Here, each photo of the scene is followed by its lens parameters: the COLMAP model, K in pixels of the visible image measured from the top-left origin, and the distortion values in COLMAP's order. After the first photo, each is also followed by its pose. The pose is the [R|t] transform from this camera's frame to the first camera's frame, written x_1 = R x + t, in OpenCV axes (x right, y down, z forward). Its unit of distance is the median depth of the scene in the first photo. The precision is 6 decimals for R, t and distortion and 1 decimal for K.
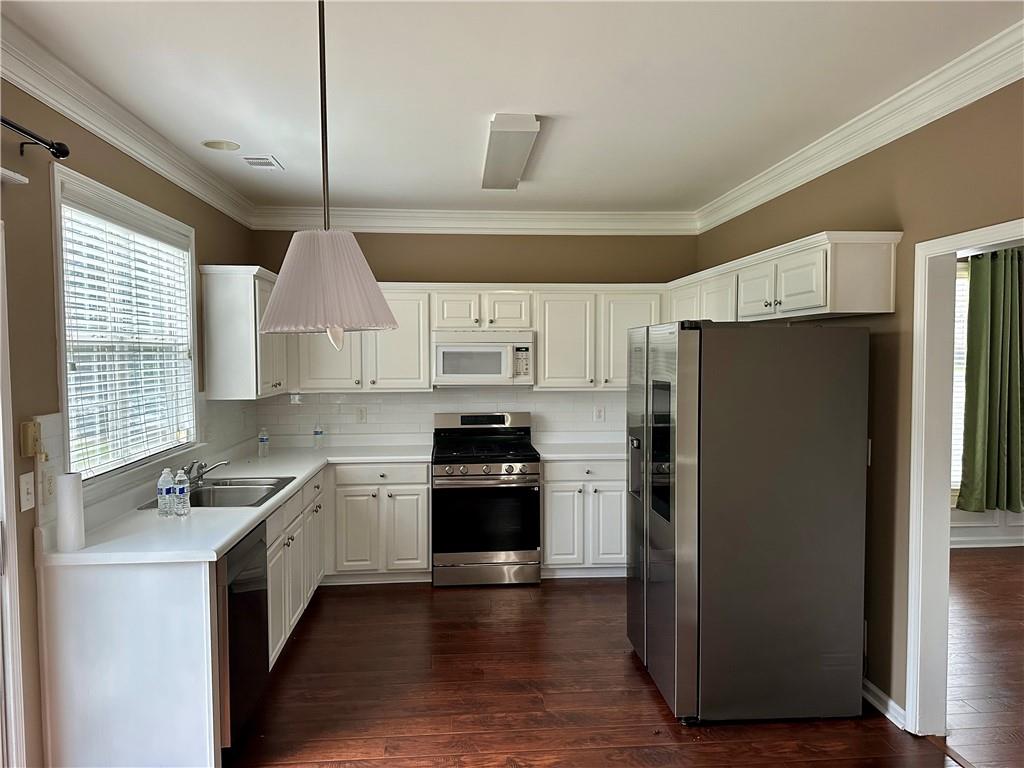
lens RADIAL K [[731.0, 0, 512.0], [0, 731.0, 384.0], [0, 0, 1]] dist [0.149647, -0.192191]
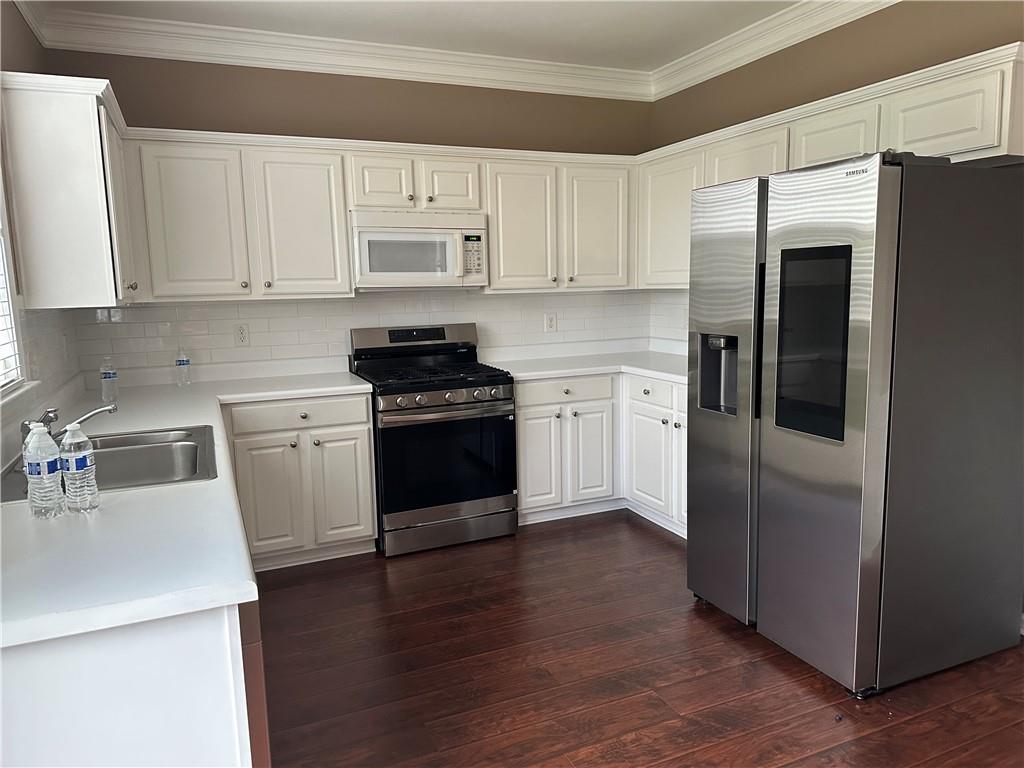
lens RADIAL K [[739.7, 0, 543.9], [0, 739.7, 383.7], [0, 0, 1]] dist [0.136833, -0.200249]
pose [[0.943838, -0.065169, 0.323919, -0.180973], [0.033750, 0.994243, 0.101690, 0.027308], [-0.328681, -0.085047, 0.940604, 0.243567]]
